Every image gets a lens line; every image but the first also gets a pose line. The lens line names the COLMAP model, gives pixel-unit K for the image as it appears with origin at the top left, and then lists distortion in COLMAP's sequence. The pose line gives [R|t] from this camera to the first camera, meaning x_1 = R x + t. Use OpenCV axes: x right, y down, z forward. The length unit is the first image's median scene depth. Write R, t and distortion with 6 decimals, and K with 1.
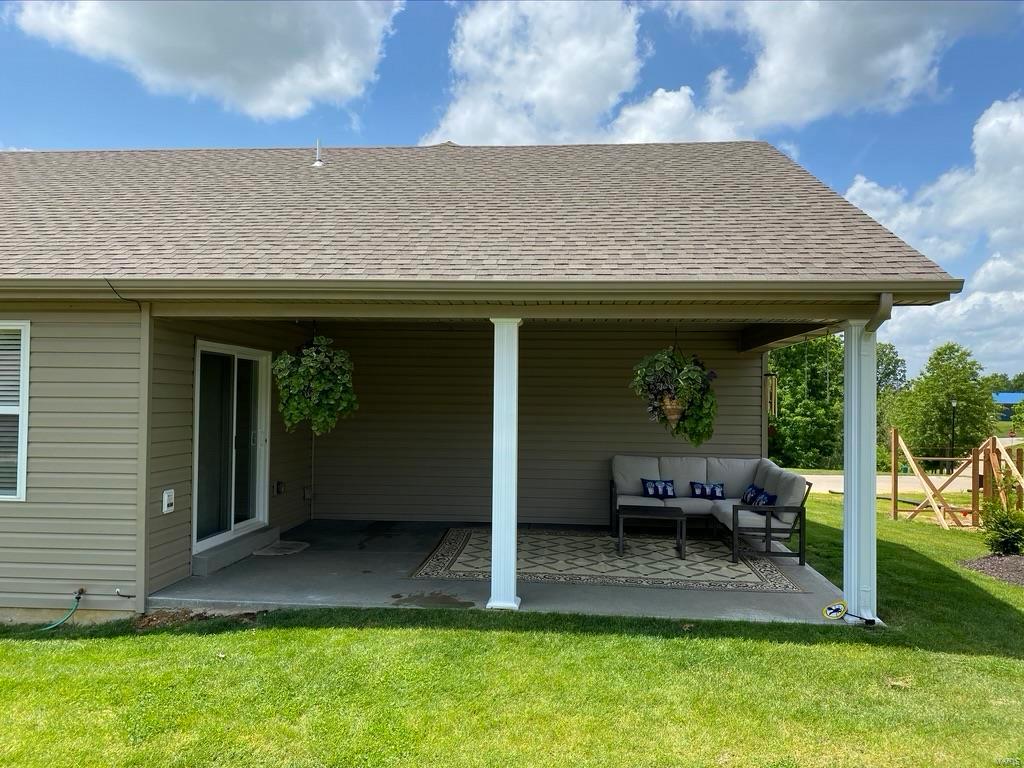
lens RADIAL K [[786.8, 0, 512.0], [0, 786.8, 384.0], [0, 0, 1]] dist [0.000151, -0.017046]
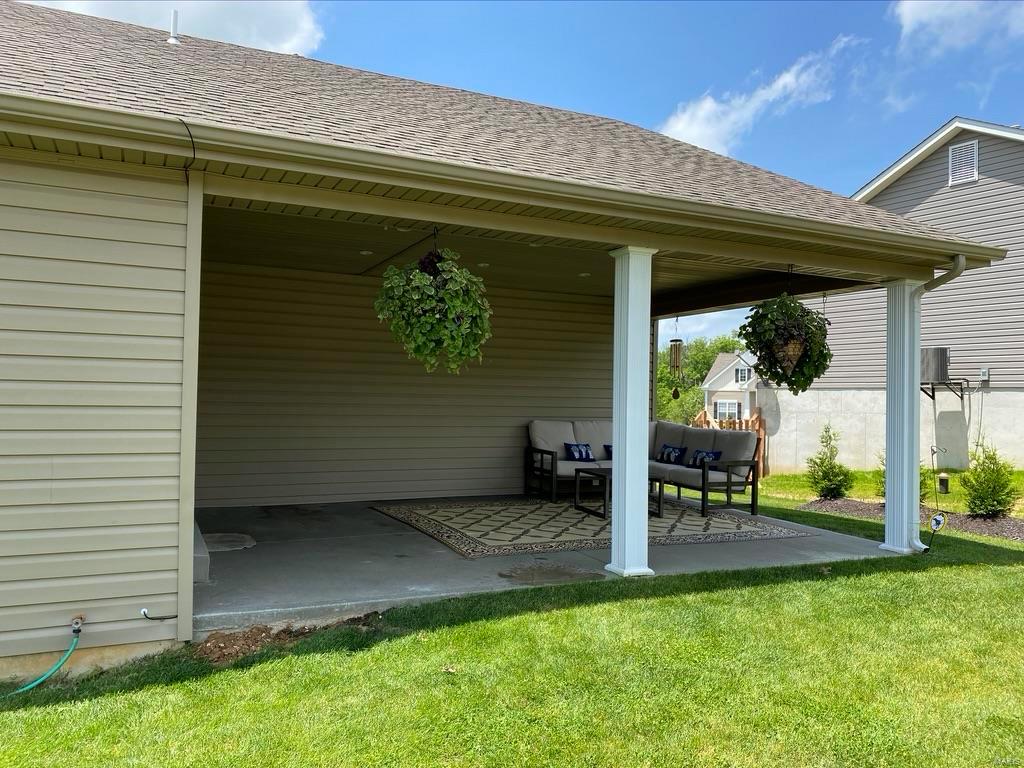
lens RADIAL K [[786.8, 0, 512.0], [0, 786.8, 384.0], [0, 0, 1]] dist [0.000151, -0.017046]
pose [[0.873051, 0.013559, 0.487440, -0.558715], [-0.019841, 0.999773, 0.007726, 0.064631], [-0.487224, -0.016416, 0.873122, 0.291475]]
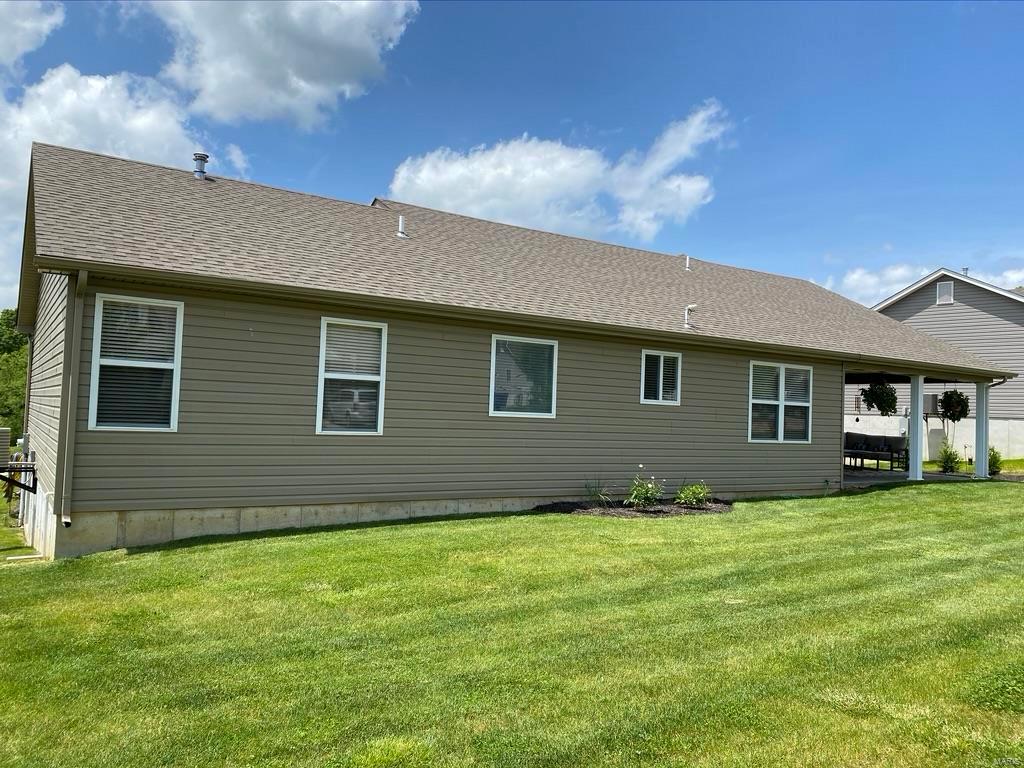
lens RADIAL K [[786.8, 0, 512.0], [0, 786.8, 384.0], [0, 0, 1]] dist [0.000151, -0.017046]
pose [[0.798110, 0.036043, 0.601433, -2.822480], [-0.034945, 0.999298, -0.013514, 0.030853], [-0.601497, -0.010231, 0.798809, -0.350017]]
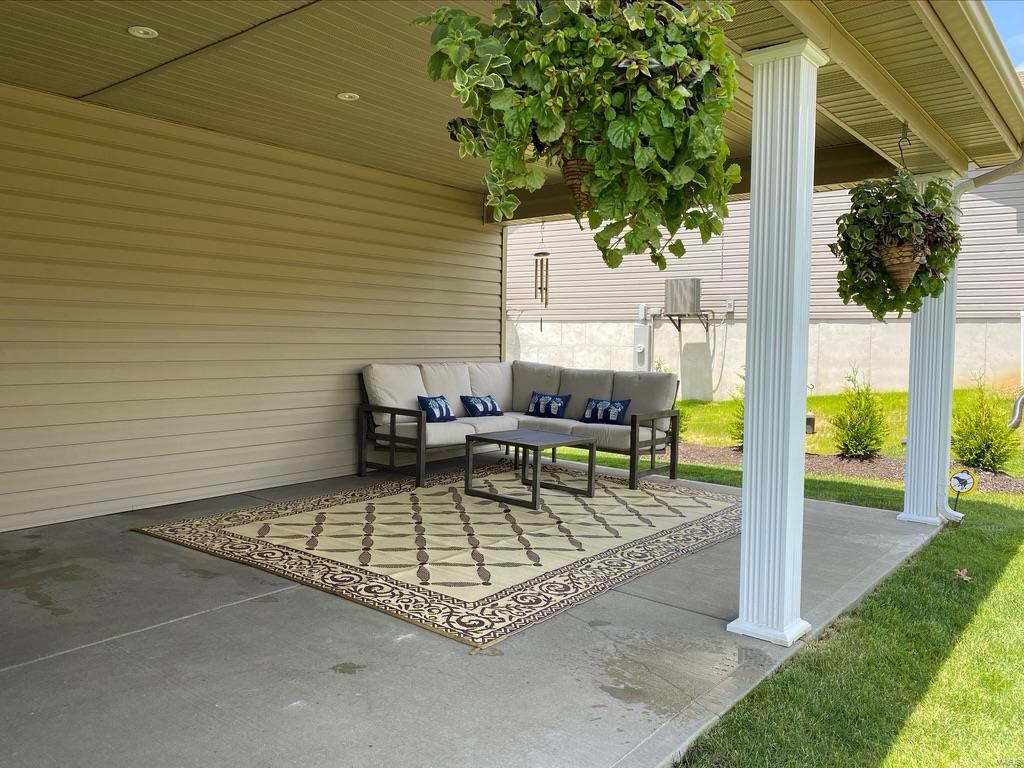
lens RADIAL K [[780.6, 0, 512.0], [0, 780.6, 384.0], [0, 0, 1]] dist [0.074467, -0.097884]
pose [[0.568587, -0.054124, 0.820841, -0.513749], [-0.022133, 0.996465, 0.081035, 0.084176], [-0.822326, -0.064243, 0.565379, 0.862167]]
